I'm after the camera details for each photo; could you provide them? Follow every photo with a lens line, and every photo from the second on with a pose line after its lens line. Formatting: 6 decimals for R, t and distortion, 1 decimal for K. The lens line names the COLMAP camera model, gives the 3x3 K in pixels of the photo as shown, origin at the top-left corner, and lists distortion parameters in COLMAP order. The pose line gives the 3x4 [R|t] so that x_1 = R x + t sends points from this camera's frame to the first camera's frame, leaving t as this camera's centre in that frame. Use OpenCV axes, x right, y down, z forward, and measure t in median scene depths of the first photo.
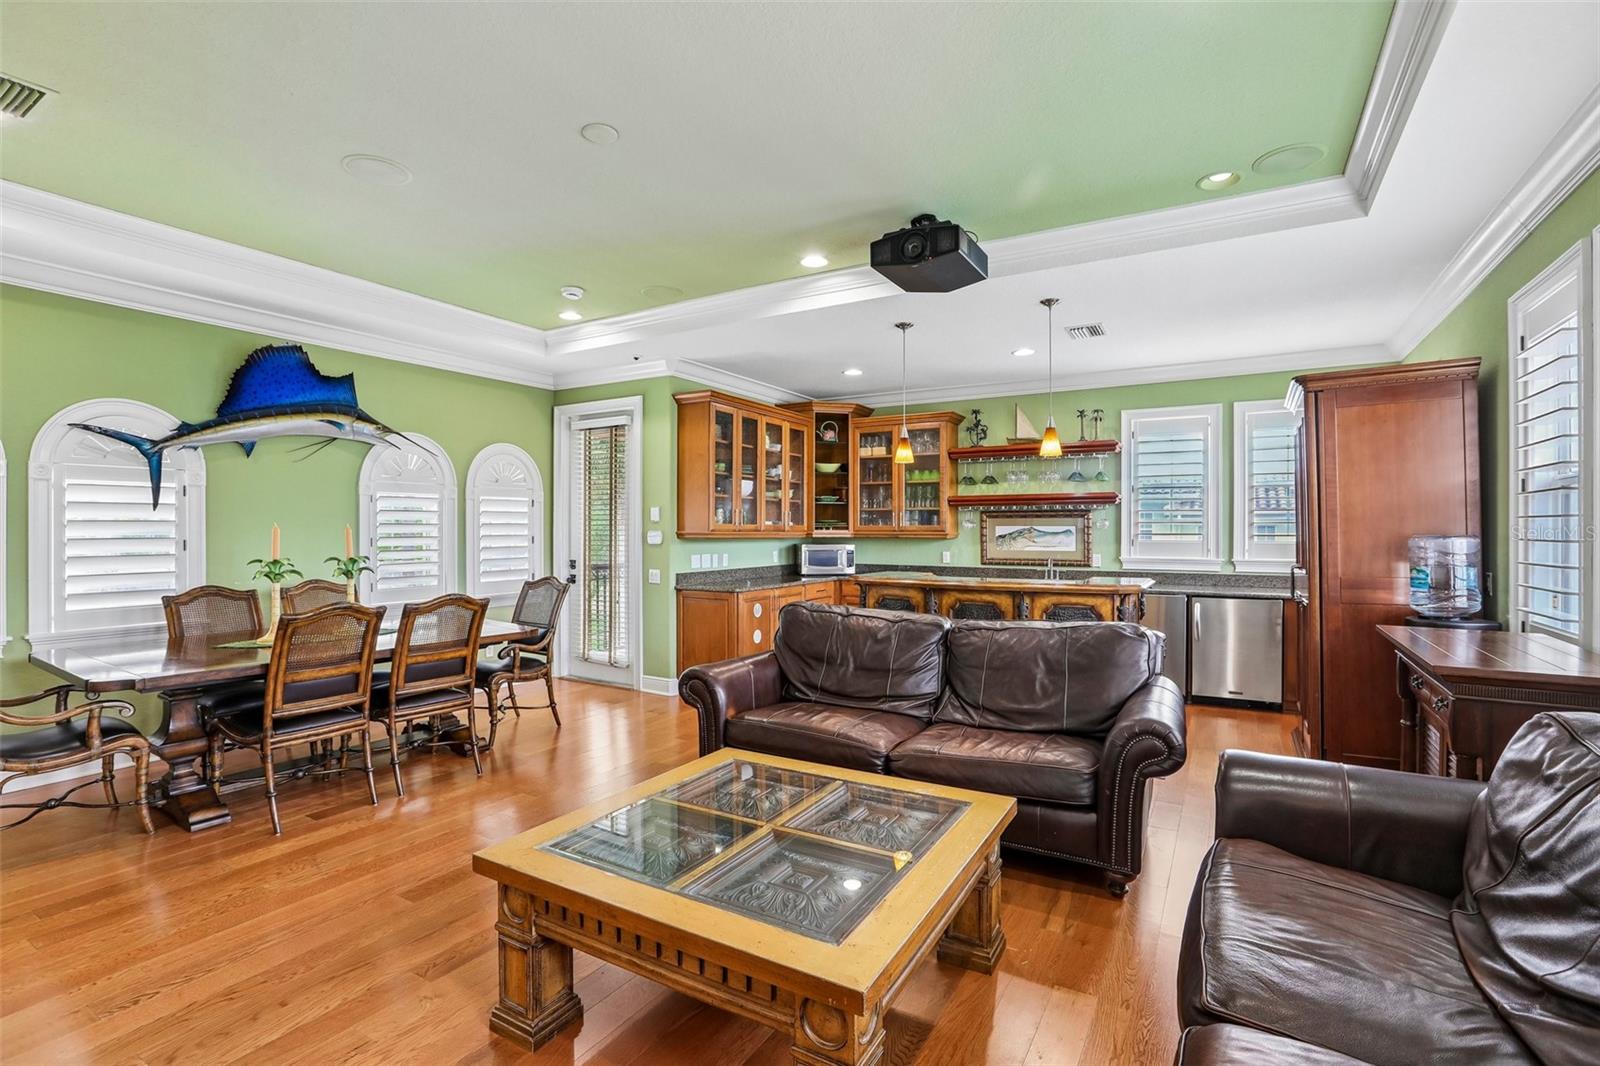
lens RADIAL K [[729.0, 0, 808.3], [0, 729.0, 528.1], [0, 0, 1]] dist [-0.037162, 0.009334]
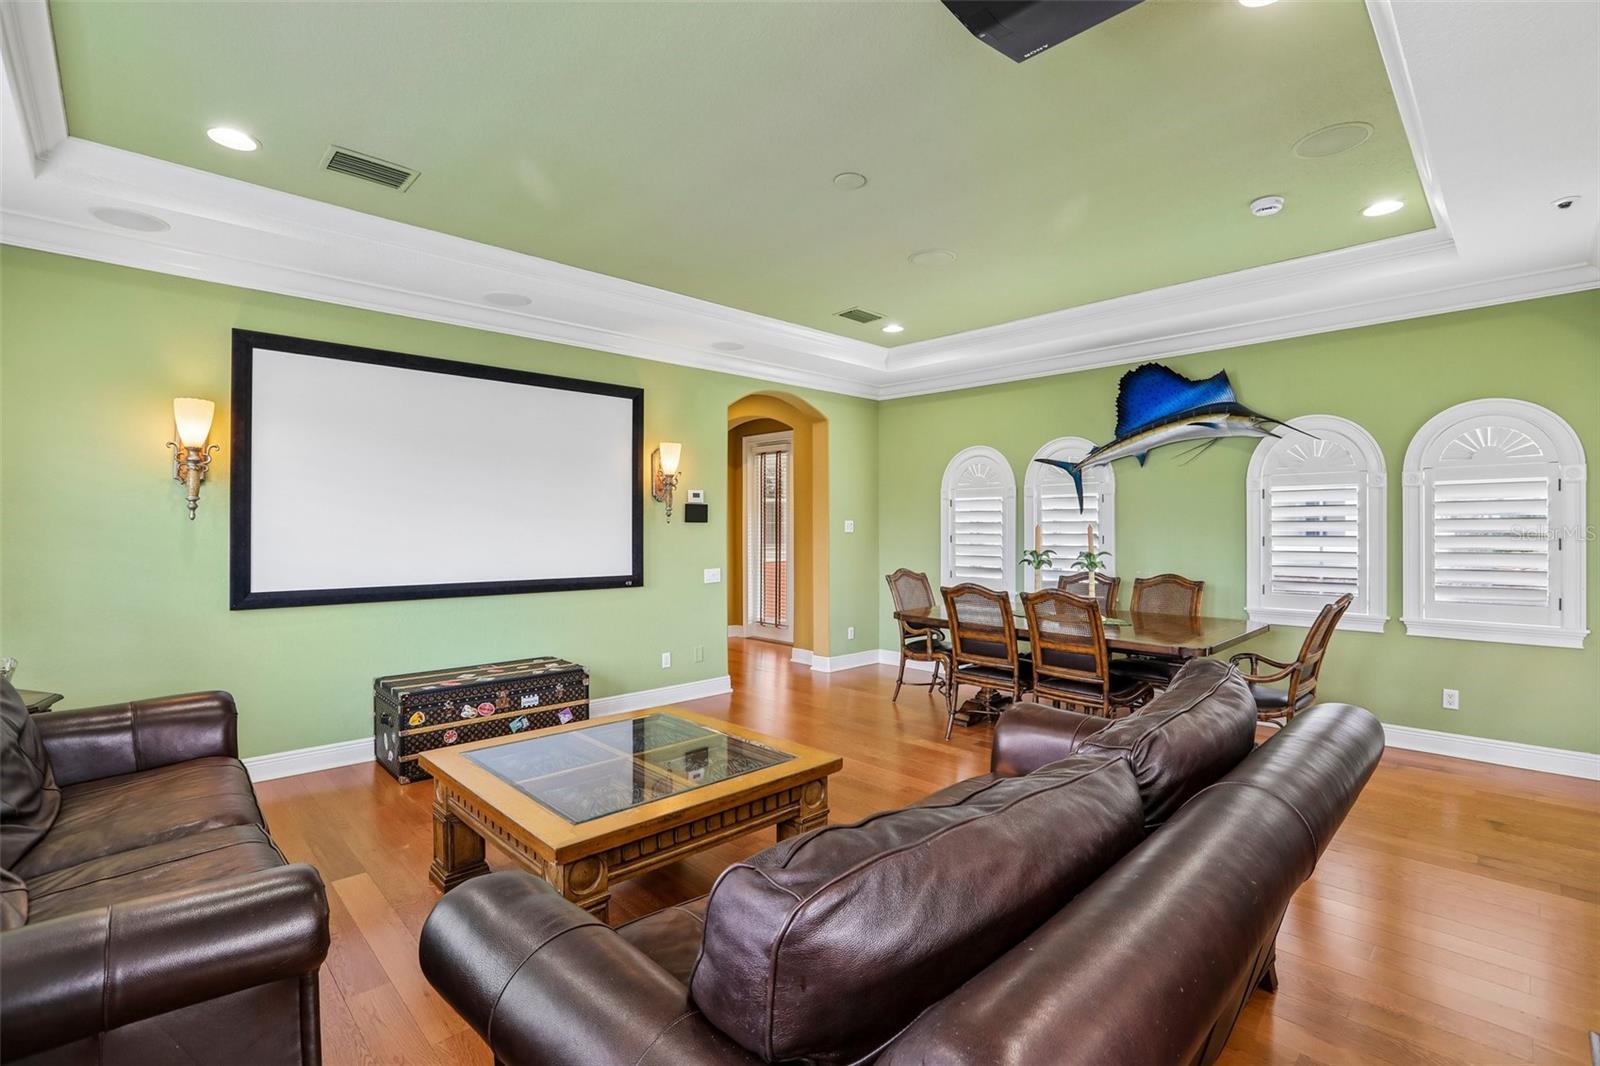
lens RADIAL K [[729.0, 0, 794.7], [0, 729.0, 530.3], [0, 0, 1]] dist [-0.037162, 0.009334]
pose [[-0.275358, 0.005024, -0.961329, 0.452263], [0.001446, 0.999987, 0.004812, -0.000351], [0.961341, -0.000065, -0.275361, 0.663050]]
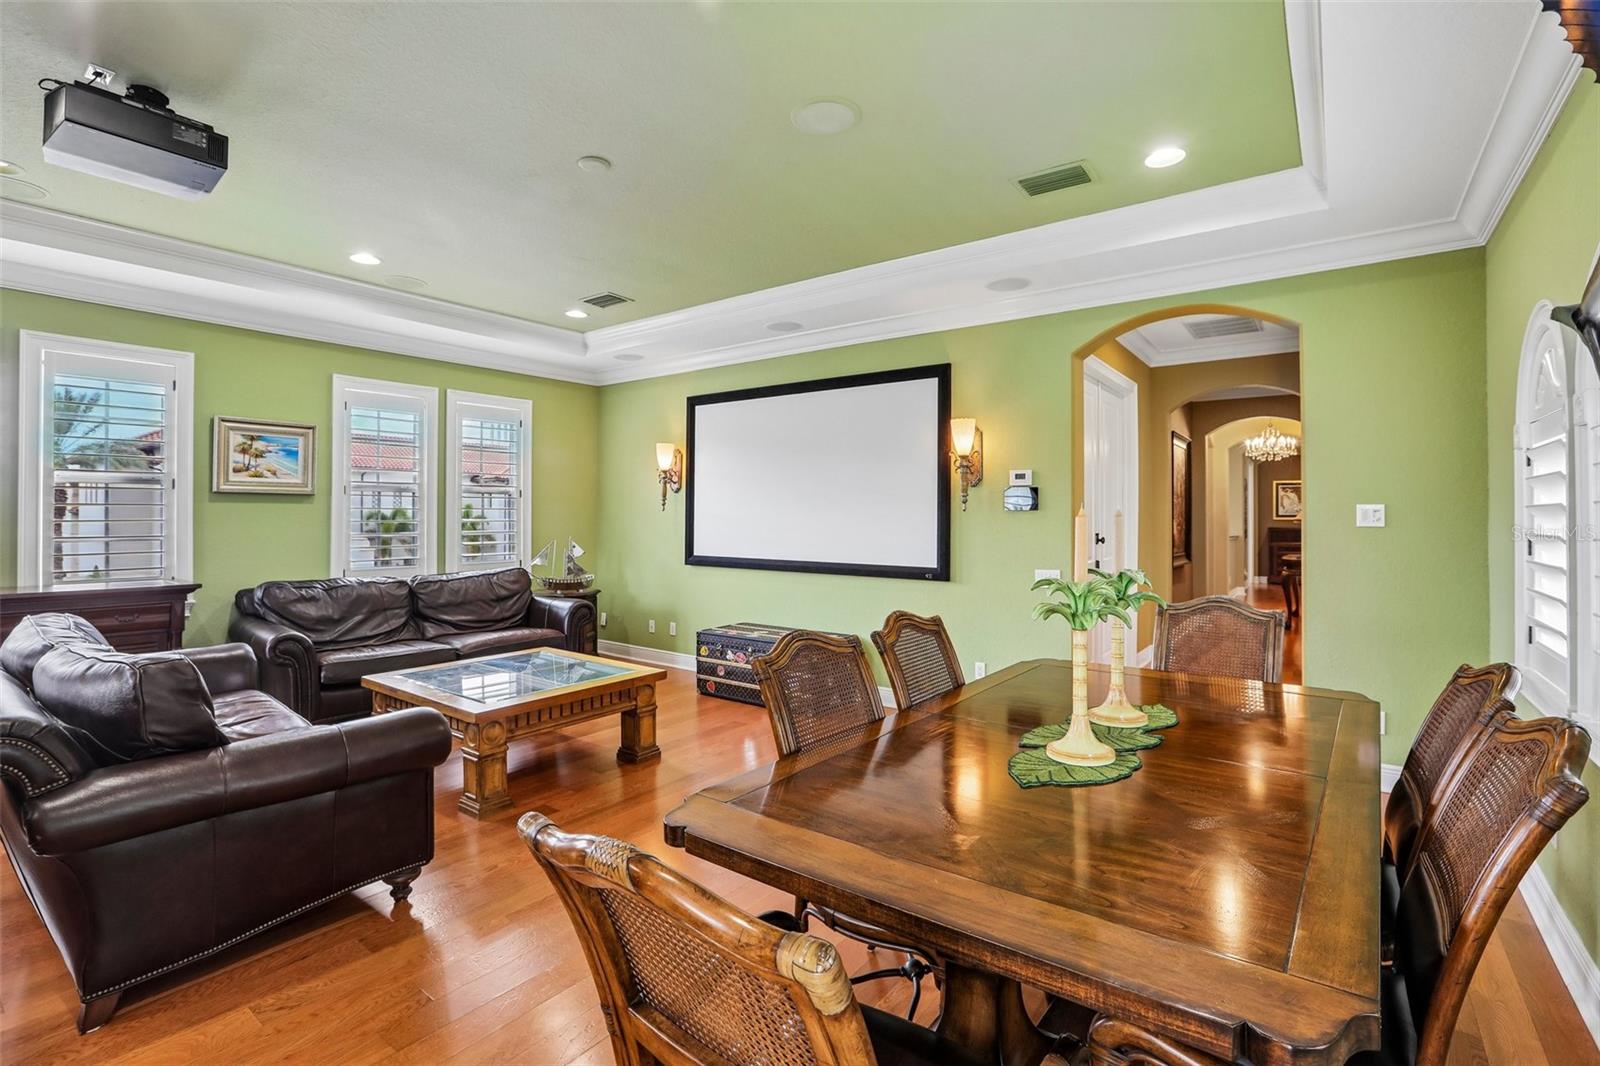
lens RADIAL K [[729.0, 0, 804.8], [0, 729.0, 503.2], [0, 0, 1]] dist [-0.037162, 0.009334]
pose [[-0.993955, -0.000649, 0.109791, -0.404872], [-0.002659, 0.999832, -0.018158, 0.001036], [-0.109760, -0.018340, -0.993789, 1.120736]]
